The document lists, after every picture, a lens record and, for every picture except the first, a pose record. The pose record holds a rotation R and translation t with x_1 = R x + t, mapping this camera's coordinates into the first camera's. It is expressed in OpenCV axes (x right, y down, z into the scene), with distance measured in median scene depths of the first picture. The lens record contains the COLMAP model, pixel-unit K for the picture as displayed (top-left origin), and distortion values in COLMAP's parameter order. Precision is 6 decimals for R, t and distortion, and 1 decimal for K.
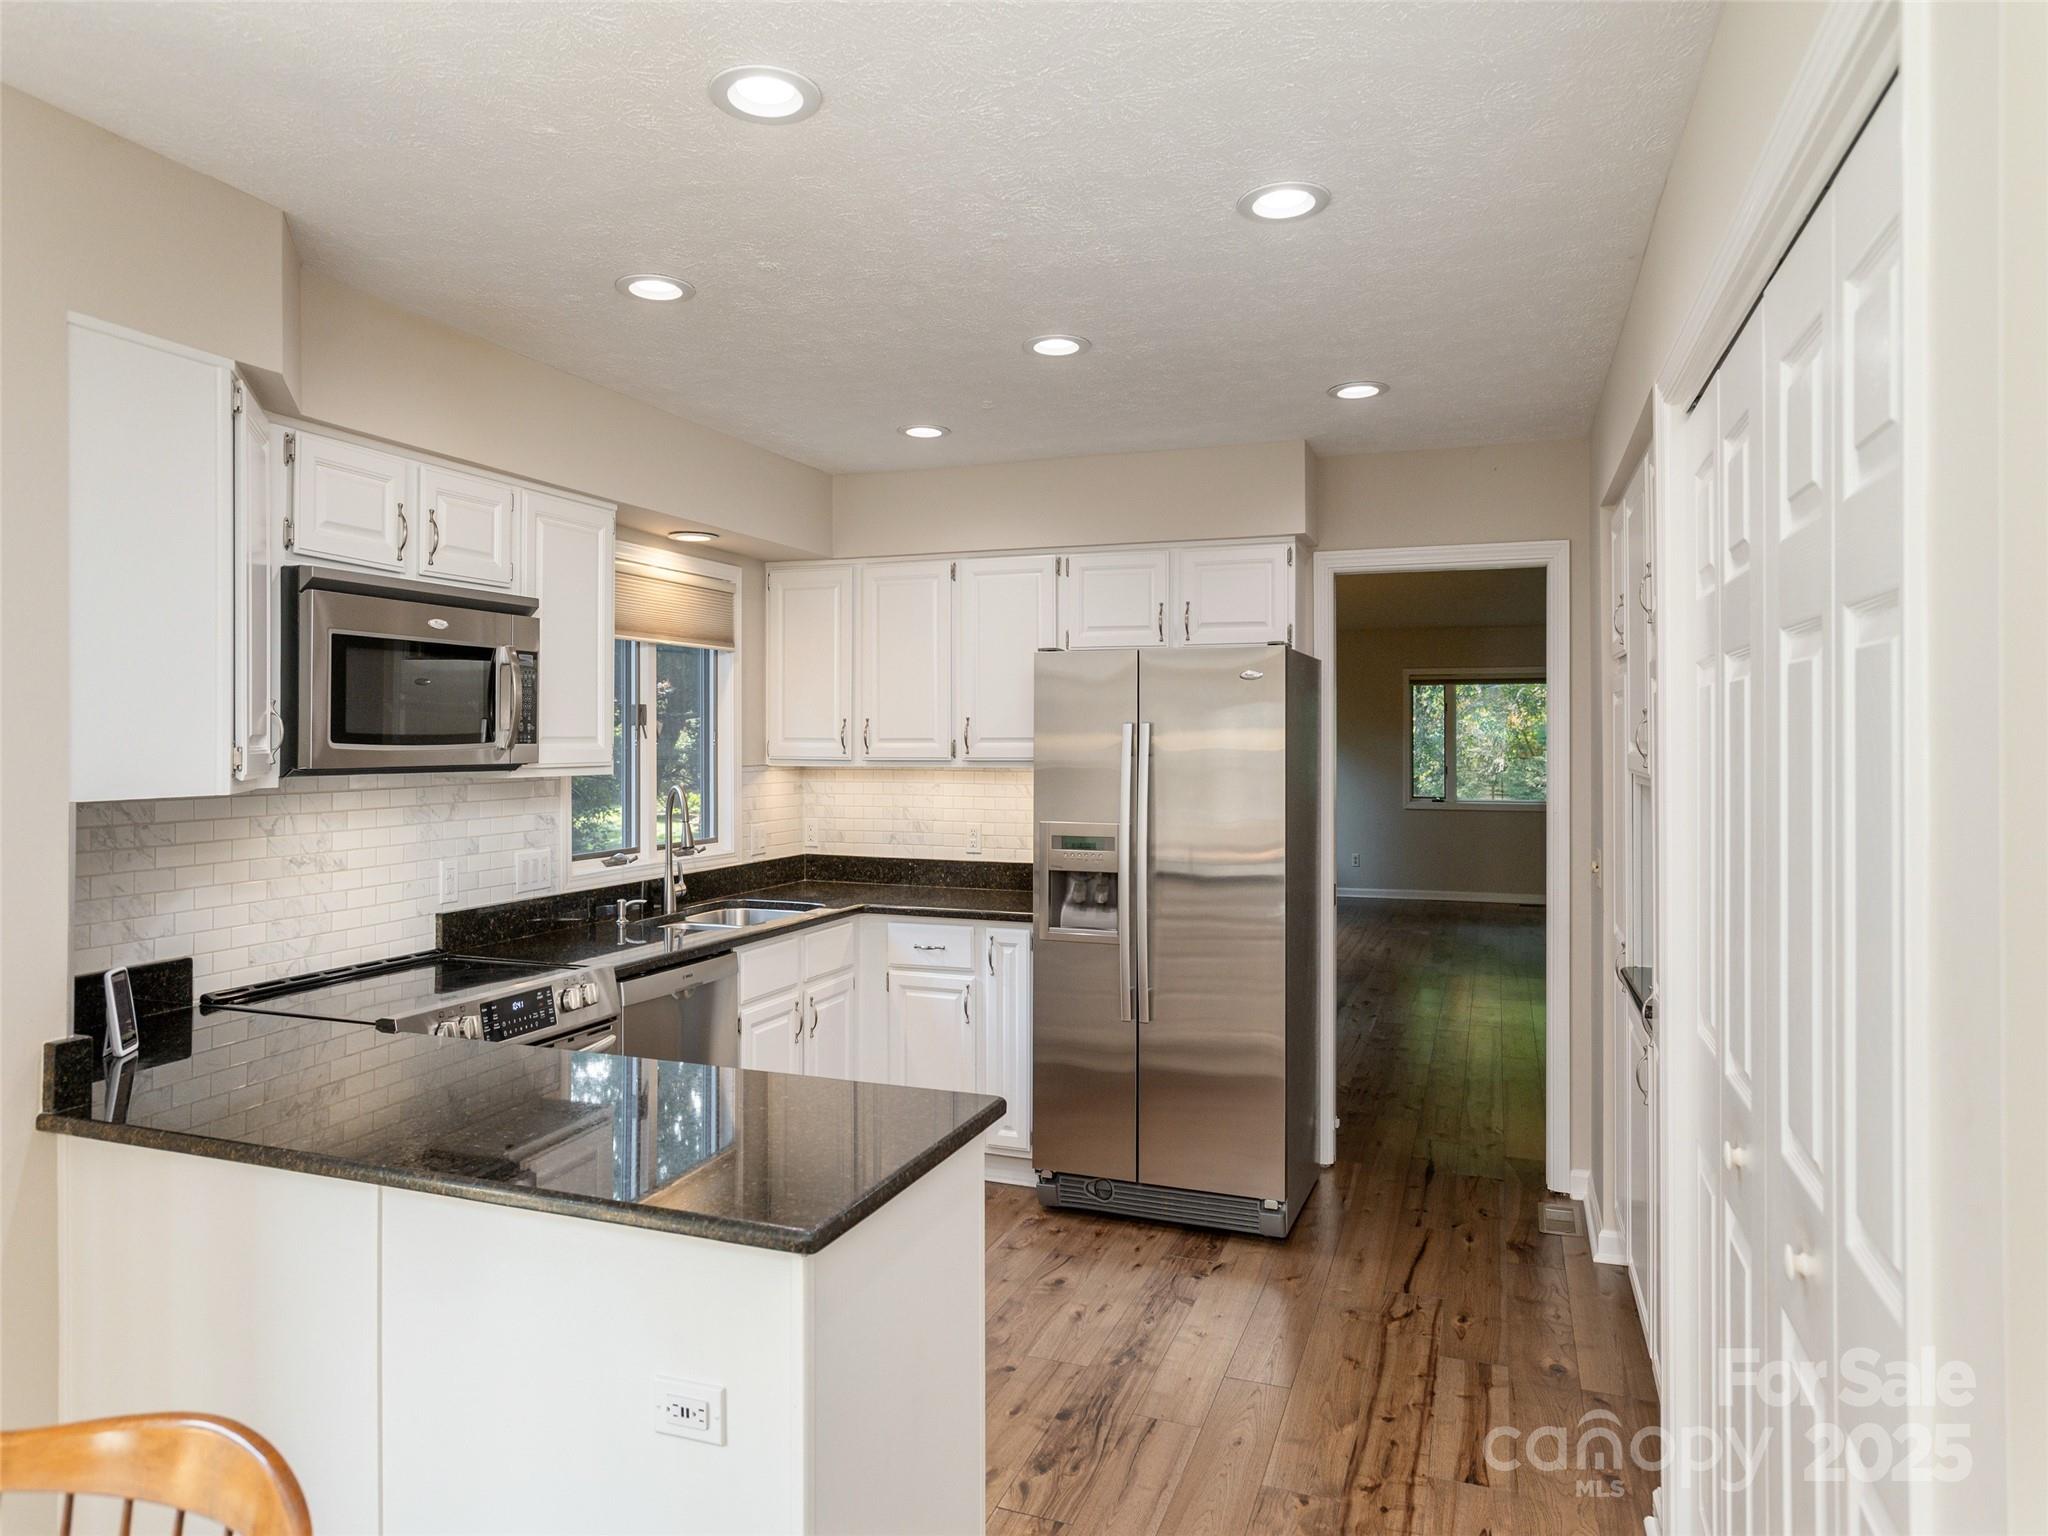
lens RADIAL K [[1246.6, 0, 1000.6], [0, 1246.6, 727.9], [0, 0, 1]] dist [0.000745, 0.008255]
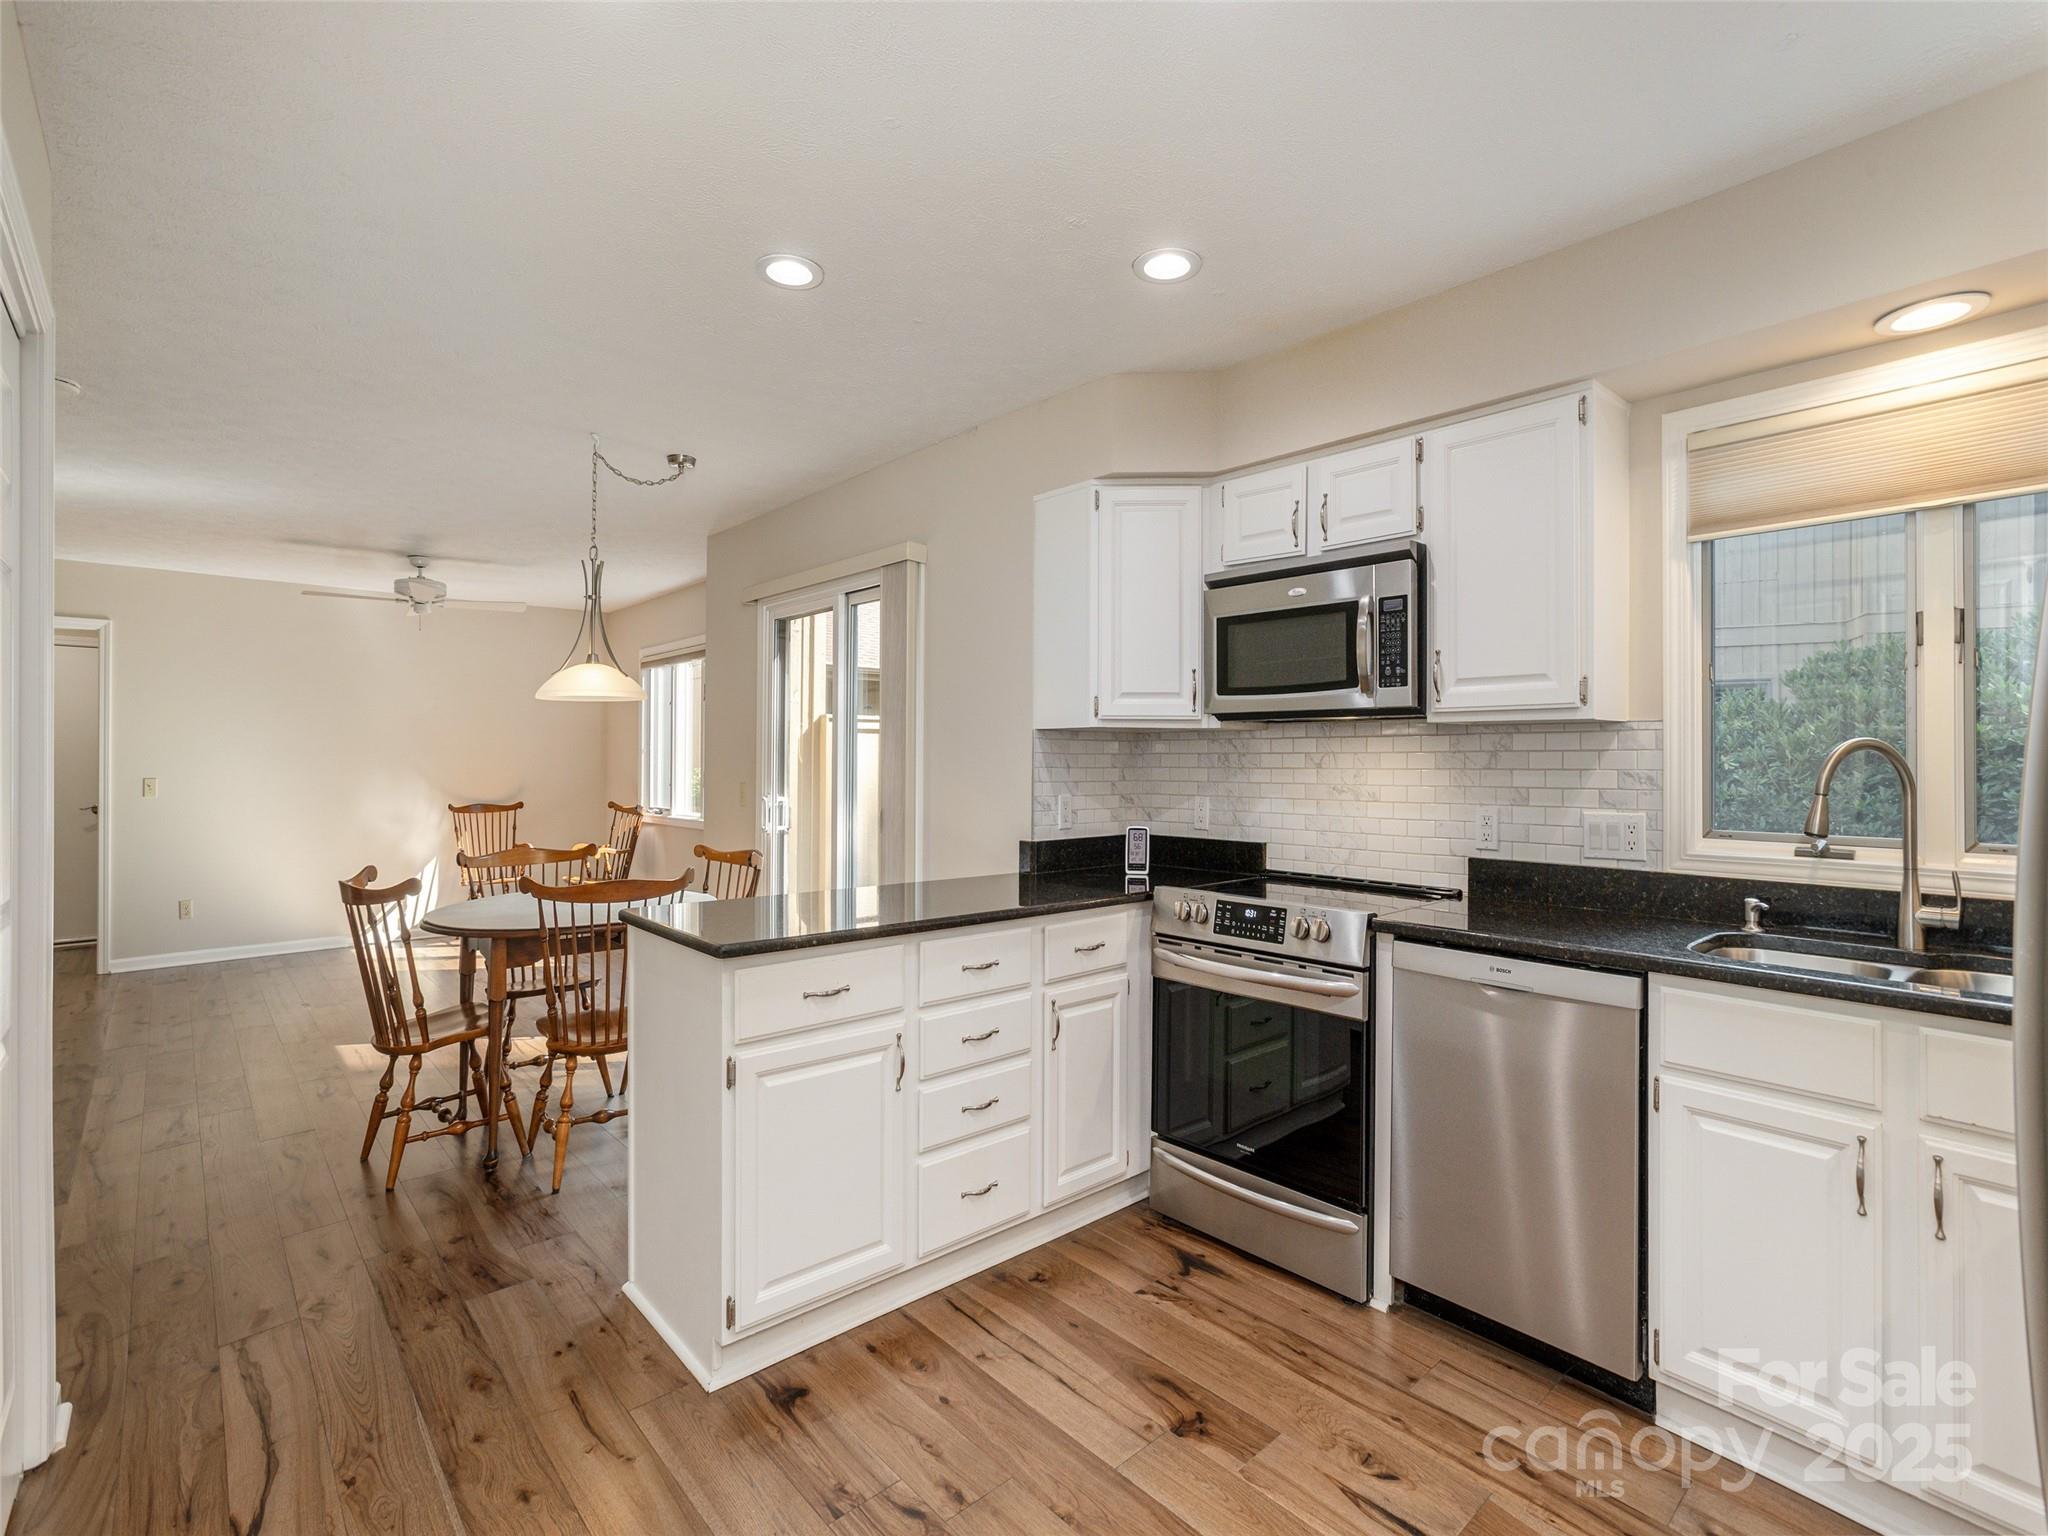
lens RADIAL K [[990.9, 0, 996.1], [0, 990.9, 747.6], [0, 0, 1]] dist [-0.012879, 0.015889]
pose [[-0.465057, -0.011057, -0.885211, 0.389644], [0.003107, 0.999895, -0.014122, 0.058313], [0.885275, -0.009318, -0.464974, 0.880939]]
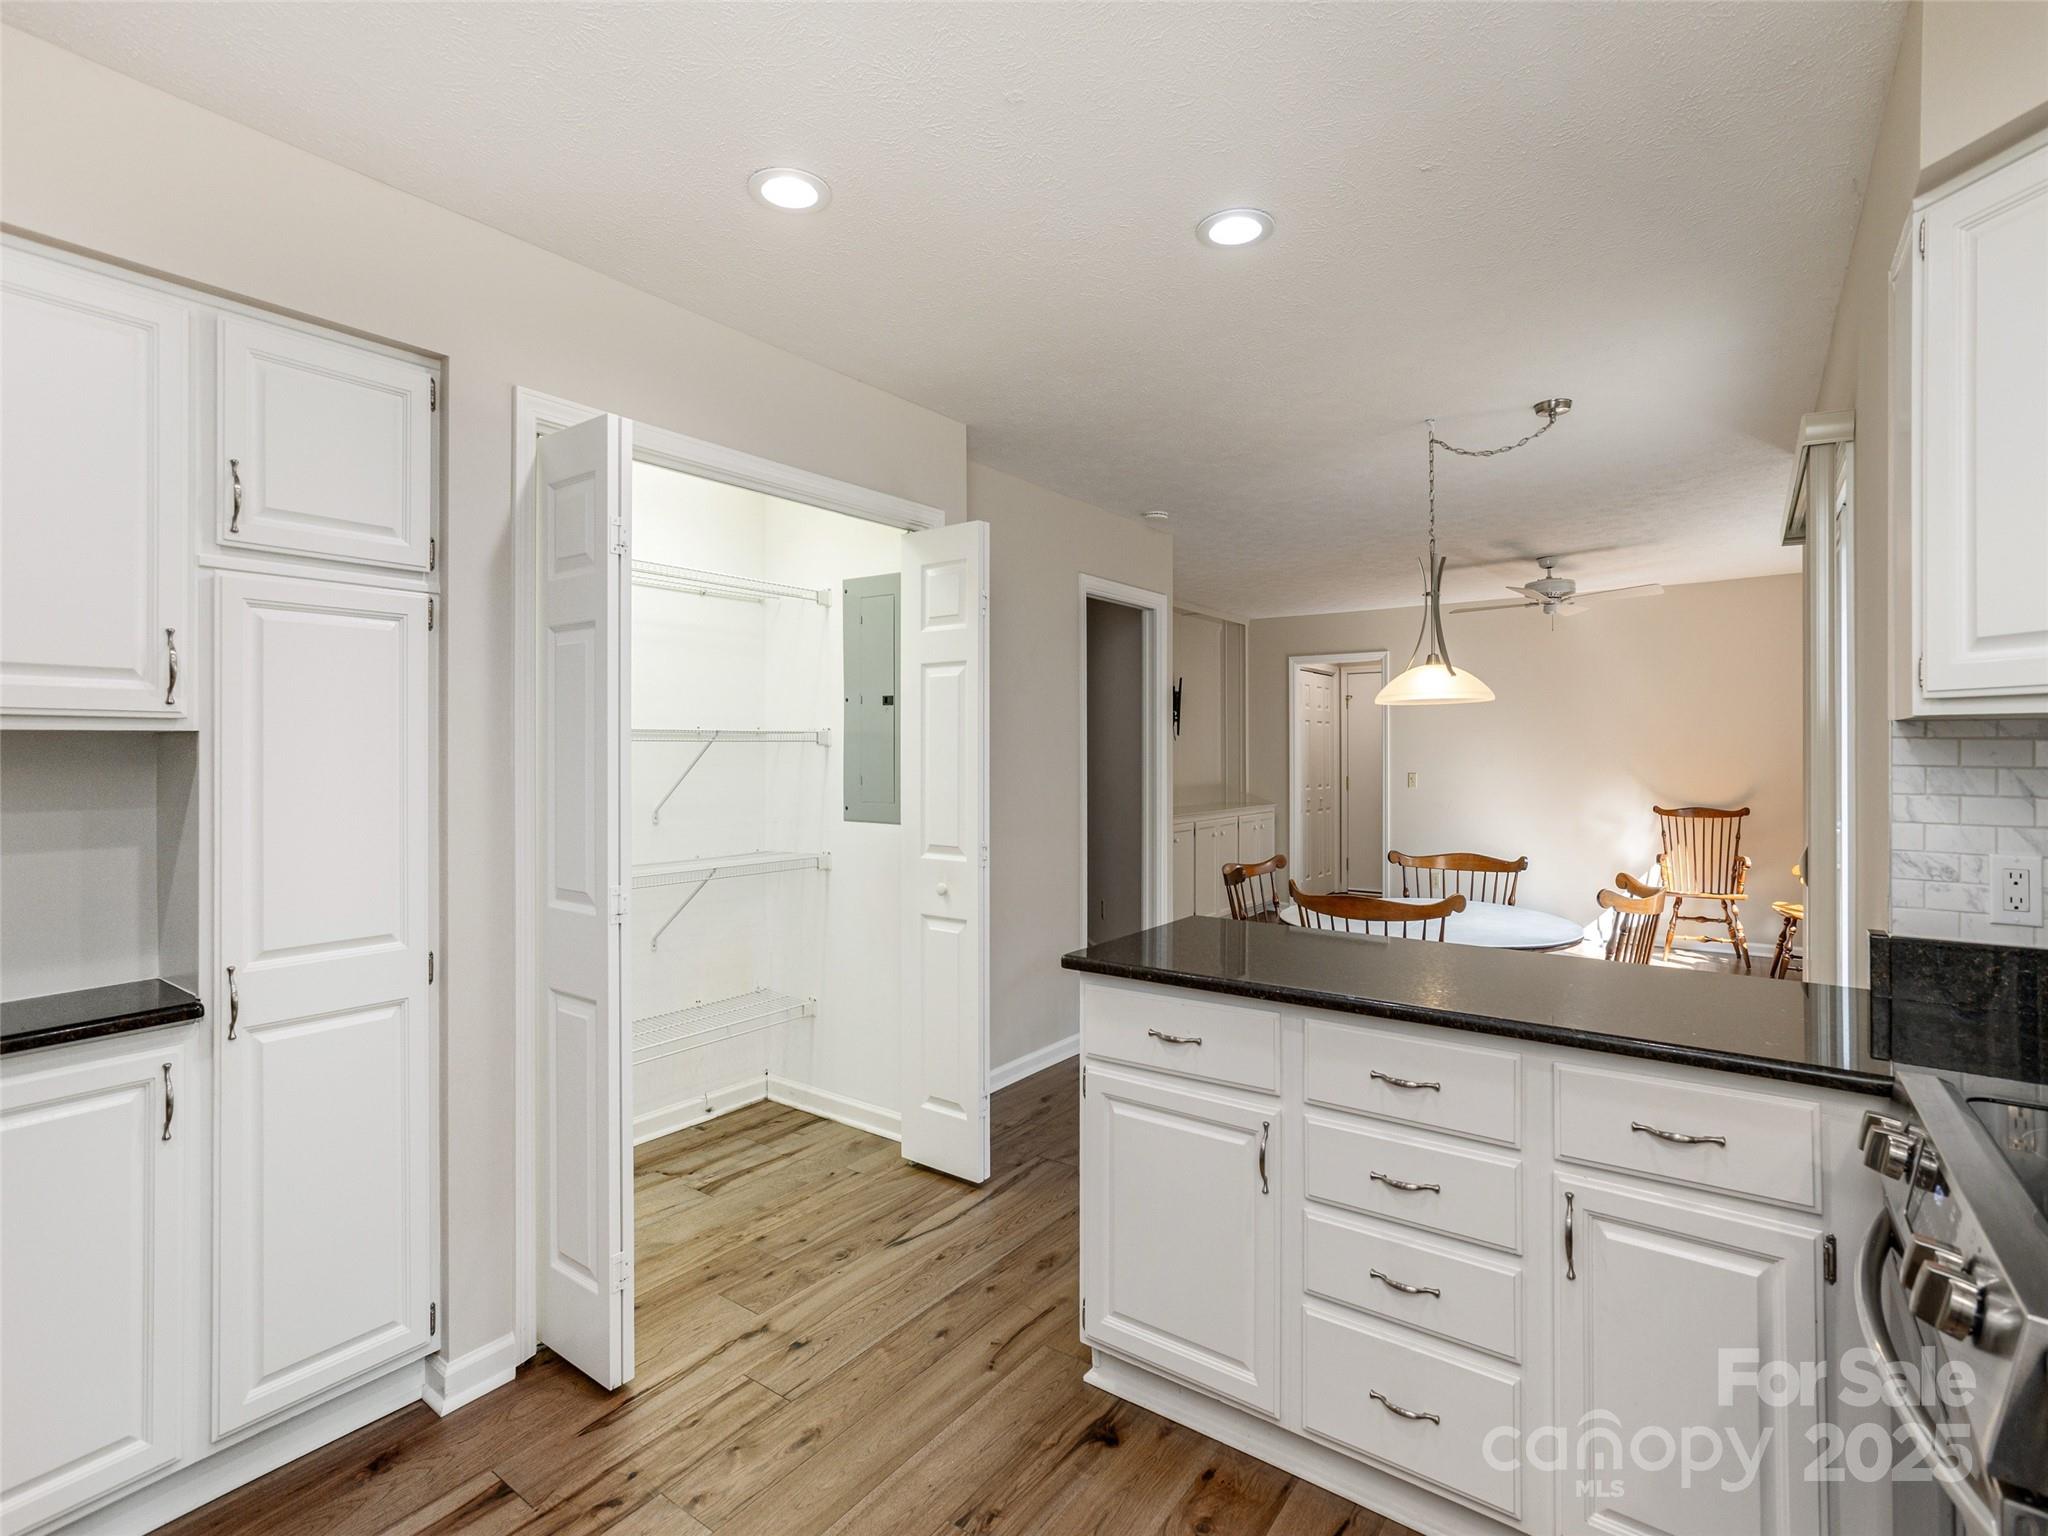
lens RADIAL K [[990.9, 0, 1060.5], [0, 990.9, 749.0], [0, 0, 1]] dist [-0.012879, 0.015889]
pose [[-0.968135, 0.002727, 0.250413, -0.187771], [0.001288, 0.999982, -0.005913, 0.043760], [-0.250424, -0.005402, -0.968121, 1.052324]]
